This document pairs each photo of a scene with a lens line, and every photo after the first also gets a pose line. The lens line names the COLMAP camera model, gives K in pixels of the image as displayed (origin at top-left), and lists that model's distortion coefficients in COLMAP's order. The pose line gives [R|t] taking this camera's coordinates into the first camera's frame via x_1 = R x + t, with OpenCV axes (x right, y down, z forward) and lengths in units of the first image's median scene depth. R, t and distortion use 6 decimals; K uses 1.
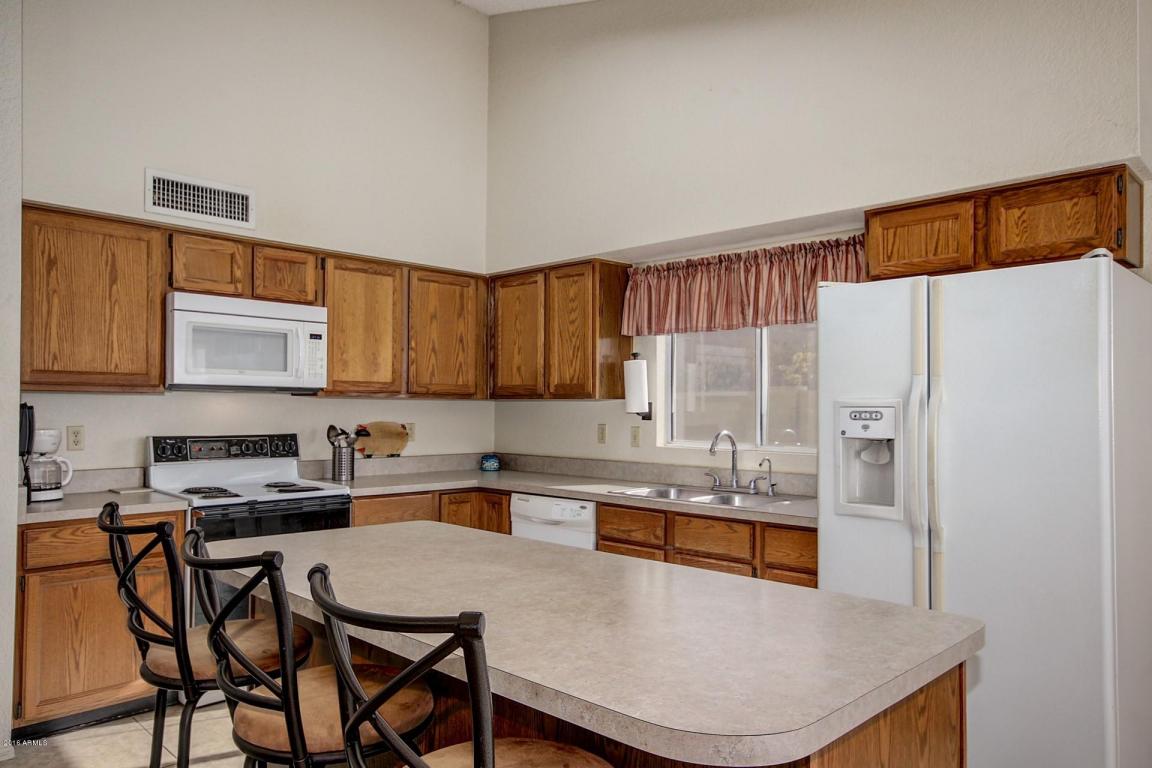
lens RADIAL K [[800.0, 0, 576.0], [0, 800.0, 384.0], [0, 0, 1]] dist [-0.009669, -0.003878]
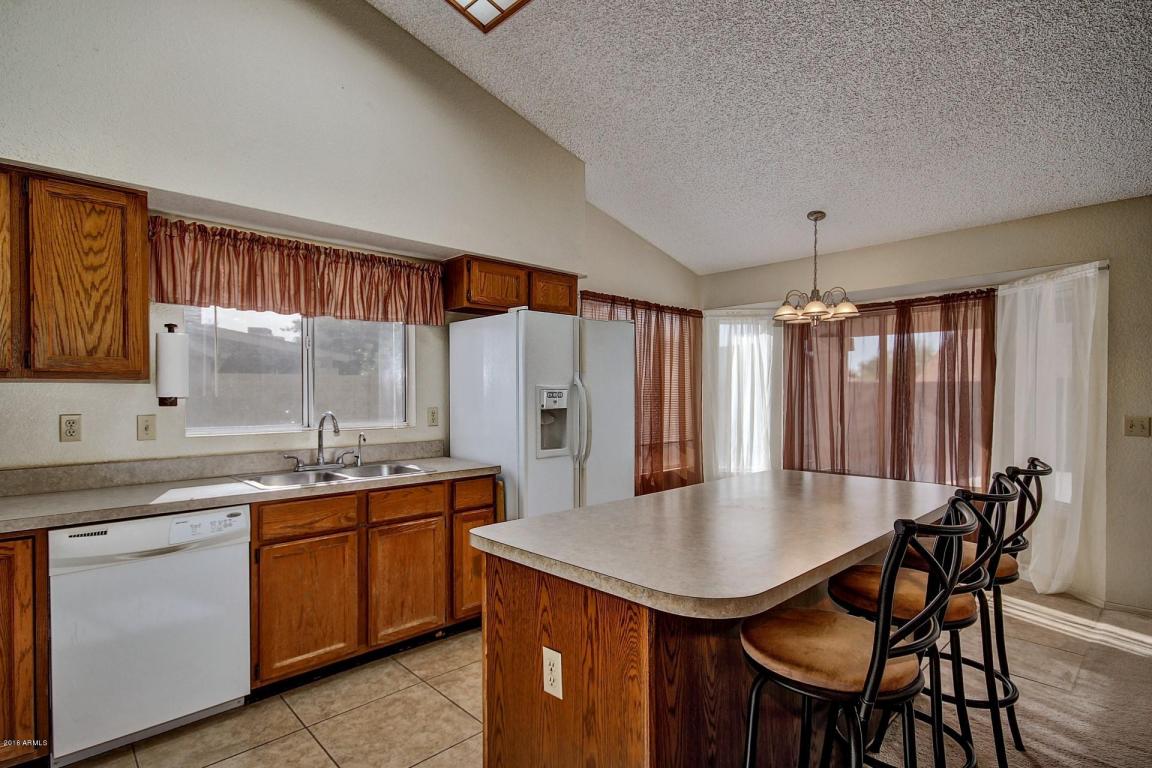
lens RADIAL K [[562.8, 0, 574.2], [0, 562.8, 392.8], [0, 0, 1]] dist [0.000623, 0.000556]
pose [[0.028452, -0.009324, 0.999552, -0.569978], [-0.028493, 0.999543, 0.010135, 0.015914], [-0.999189, -0.028769, 0.028173, 0.667842]]
